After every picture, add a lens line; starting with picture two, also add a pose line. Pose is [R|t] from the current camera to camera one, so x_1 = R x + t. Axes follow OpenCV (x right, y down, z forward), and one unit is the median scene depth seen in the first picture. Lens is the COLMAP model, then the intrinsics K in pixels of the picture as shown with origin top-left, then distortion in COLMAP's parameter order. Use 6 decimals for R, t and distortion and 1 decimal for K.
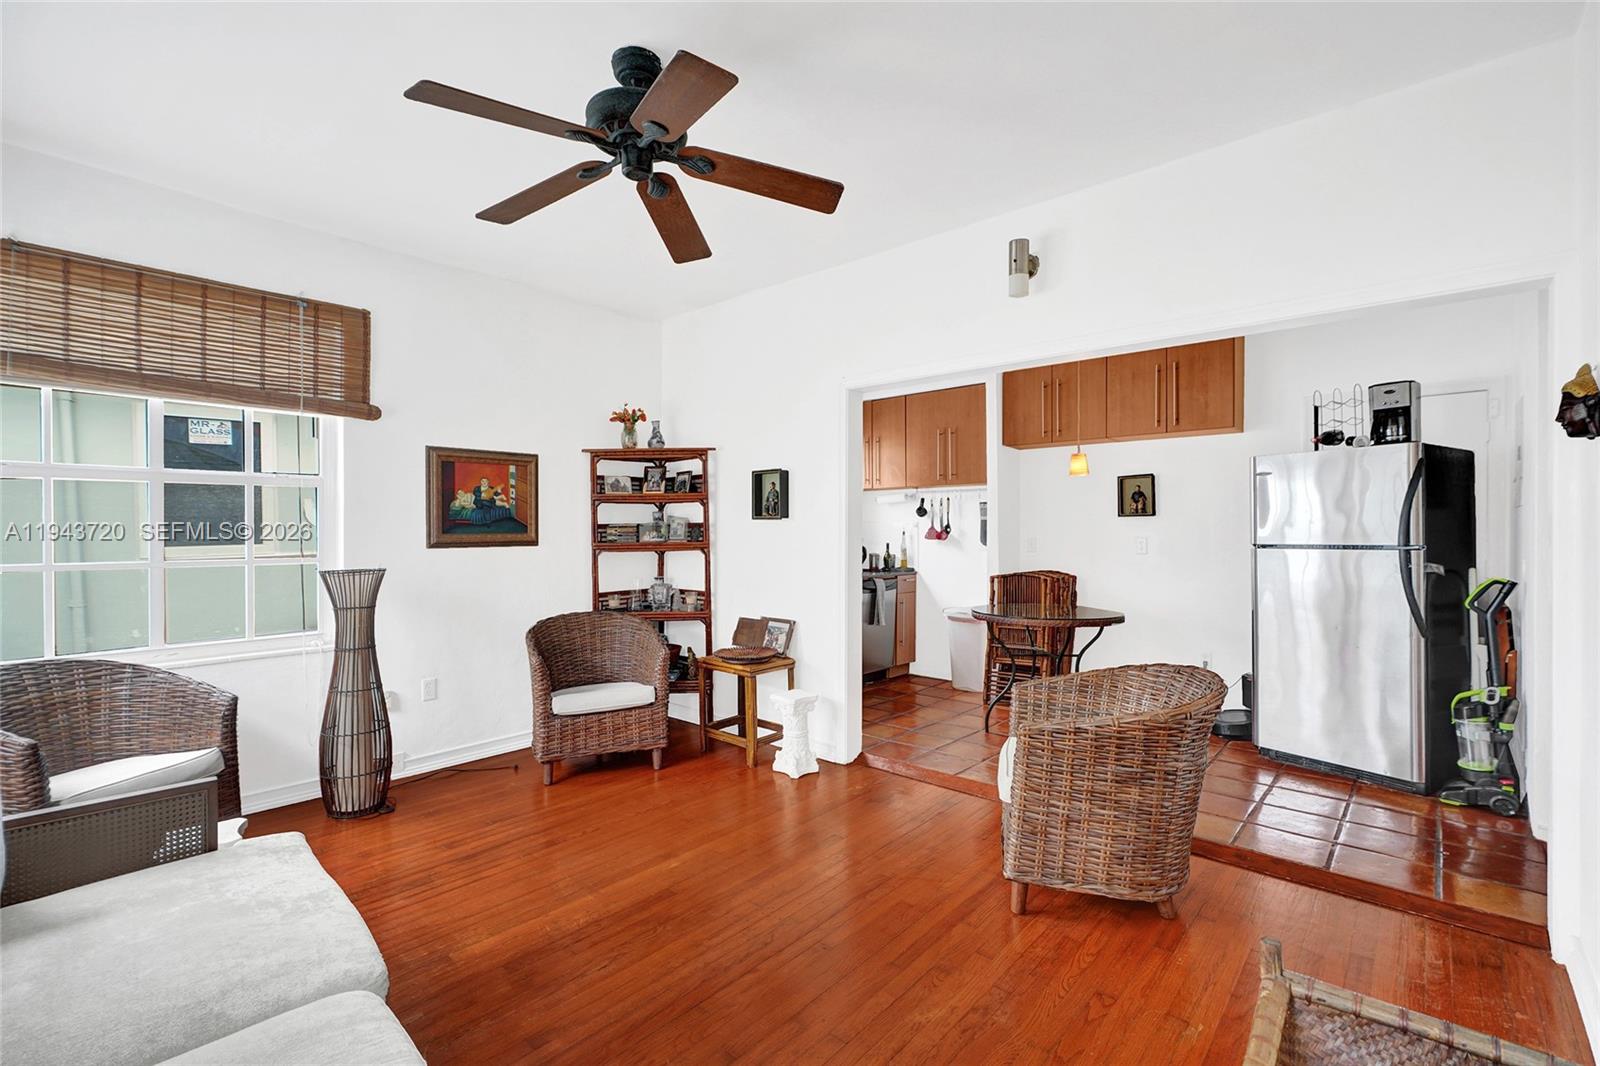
lens RADIAL K [[718.5, 0, 800.0], [0, 718.5, 533.0], [0, 0, 1]] dist [-0.001432, 0.001124]
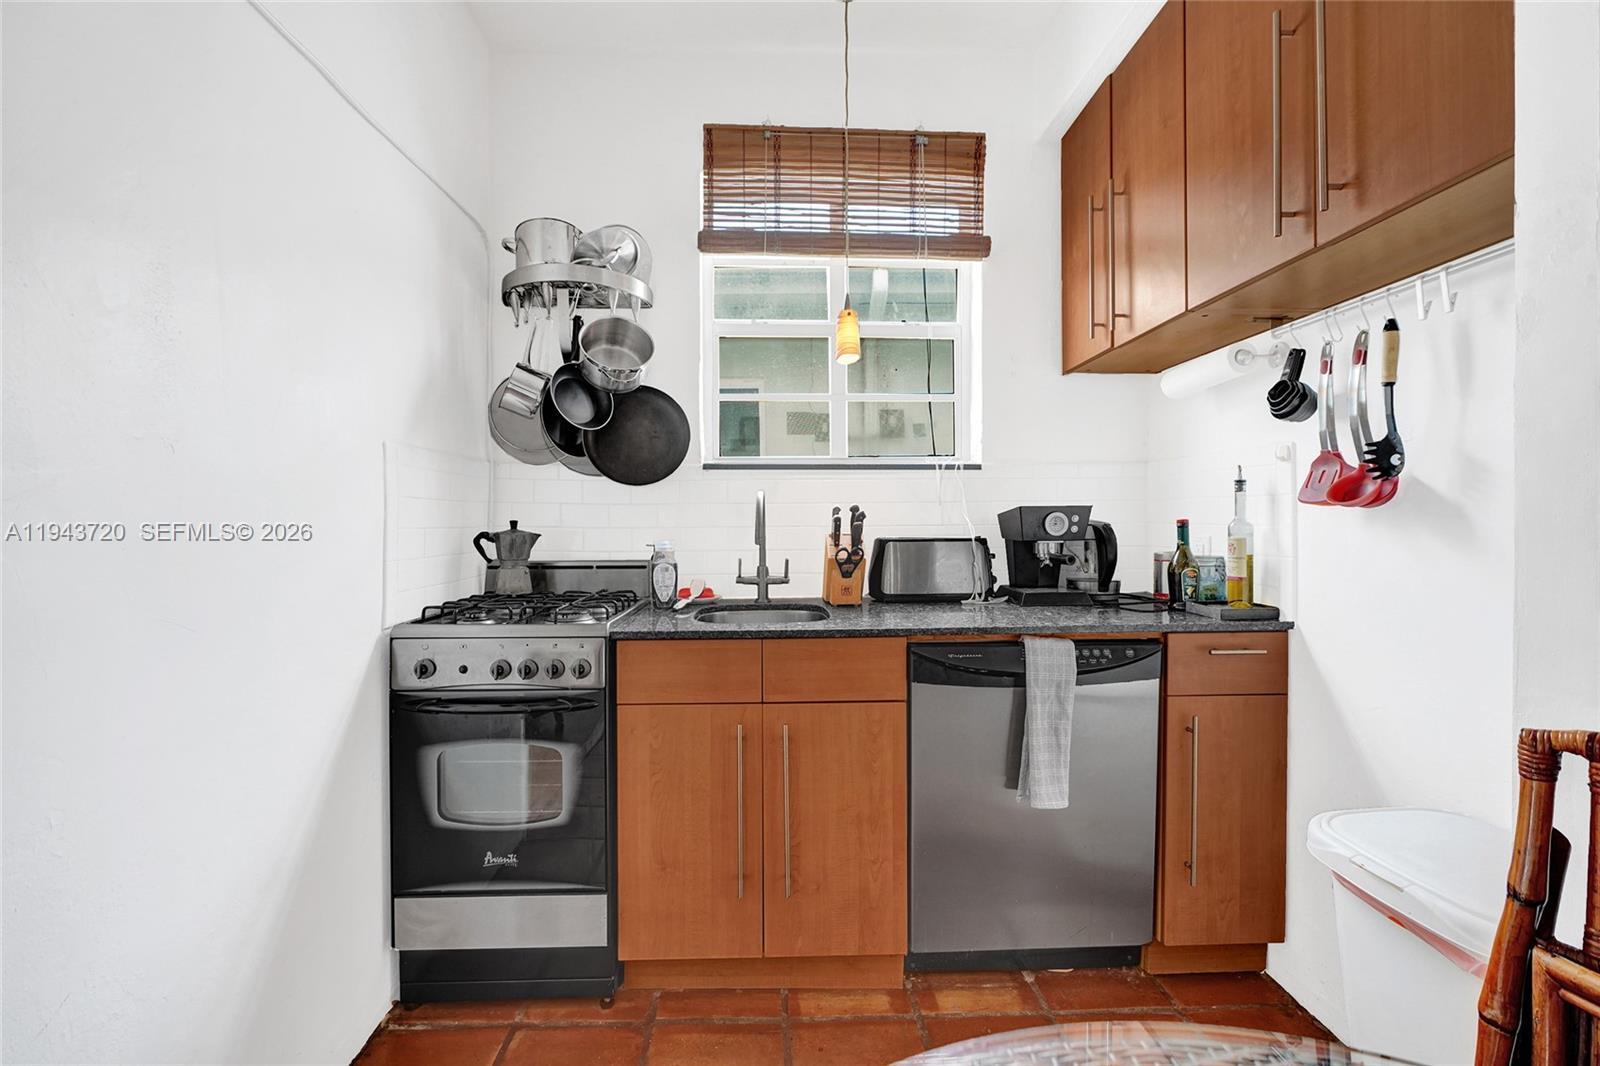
lens RADIAL K [[713.5, 0, 802.1], [0, 713.5, 512.2], [0, 0, 1]] dist [0.000649, 0.000305]
pose [[0.691011, -0.004038, -0.722833, 0.237175], [-0.002634, 0.999964, -0.008104, 0.014651], [0.722839, 0.007504, 0.690975, 0.695554]]
